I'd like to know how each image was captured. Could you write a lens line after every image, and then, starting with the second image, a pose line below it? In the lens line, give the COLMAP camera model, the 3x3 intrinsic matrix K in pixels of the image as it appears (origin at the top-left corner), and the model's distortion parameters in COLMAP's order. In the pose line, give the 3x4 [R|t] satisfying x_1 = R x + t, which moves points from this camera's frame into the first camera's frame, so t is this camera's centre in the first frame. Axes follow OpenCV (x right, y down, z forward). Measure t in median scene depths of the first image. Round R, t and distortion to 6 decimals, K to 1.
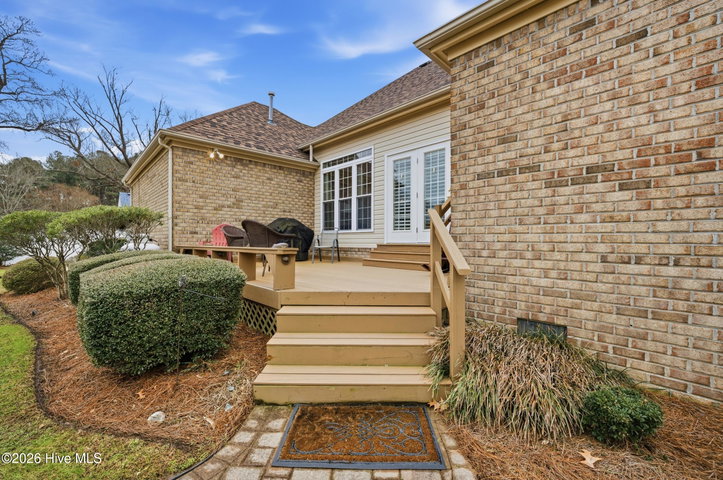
lens RADIAL K [[293.7, 0, 358.5], [0, 293.7, 240.2], [0, 0, 1]] dist [-0.016414, 0.002276]
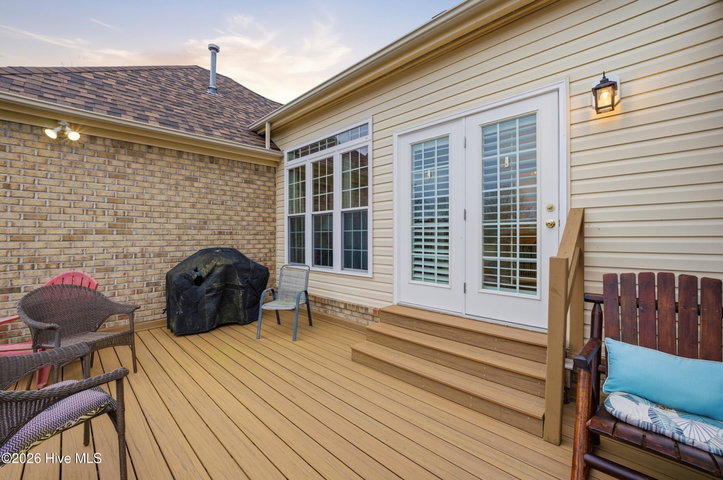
lens RADIAL K [[293.7, 0, 358.4], [0, 293.7, 235.4], [0, 0, 1]] dist [-0.016414, 0.002276]
pose [[0.999650, -0.006223, 0.025702, 0.011340], [0.006276, 0.999978, -0.002013, -0.100805], [-0.025689, 0.002174, 0.999668, 0.445216]]
